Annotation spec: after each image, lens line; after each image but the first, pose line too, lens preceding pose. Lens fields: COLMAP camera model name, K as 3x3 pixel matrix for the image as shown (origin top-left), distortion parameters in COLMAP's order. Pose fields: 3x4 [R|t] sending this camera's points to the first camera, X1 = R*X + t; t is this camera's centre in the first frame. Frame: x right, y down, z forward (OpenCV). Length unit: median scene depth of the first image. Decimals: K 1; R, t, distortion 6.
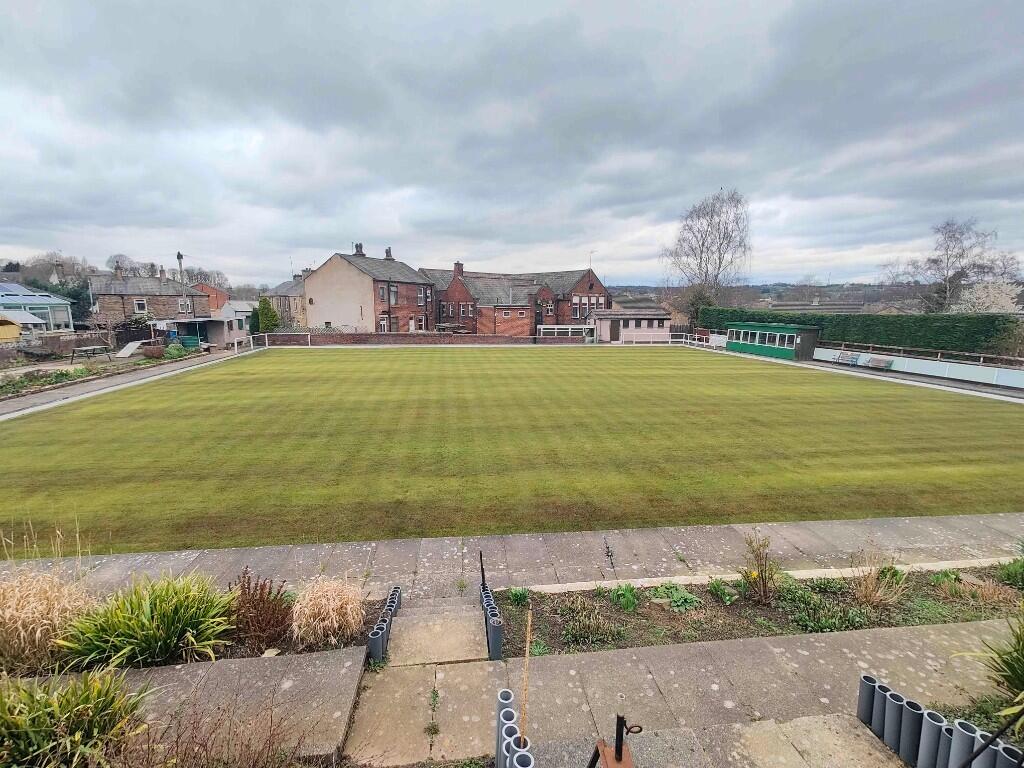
lens RADIAL K [[456.5, 0, 511.6], [0, 456.5, 382.6], [0, 0, 1]] dist [-0.002687, -0.000225]
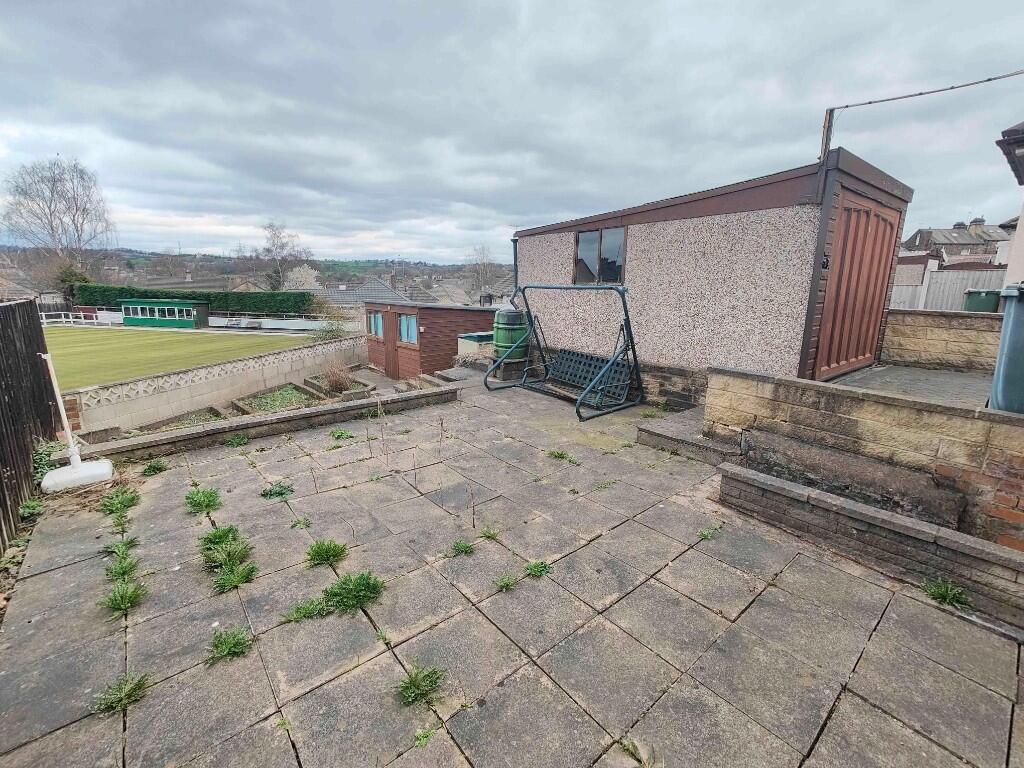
lens RADIAL K [[456.5, 0, 512.3], [0, 456.5, 381.7], [0, 0, 1]] dist [-0.002687, -0.000225]
pose [[0.350100, -0.198537, 0.915431, -0.239304], [0.140446, 0.977359, 0.158256, 0.018518], [-0.926124, 0.073163, 0.370057, -0.258043]]
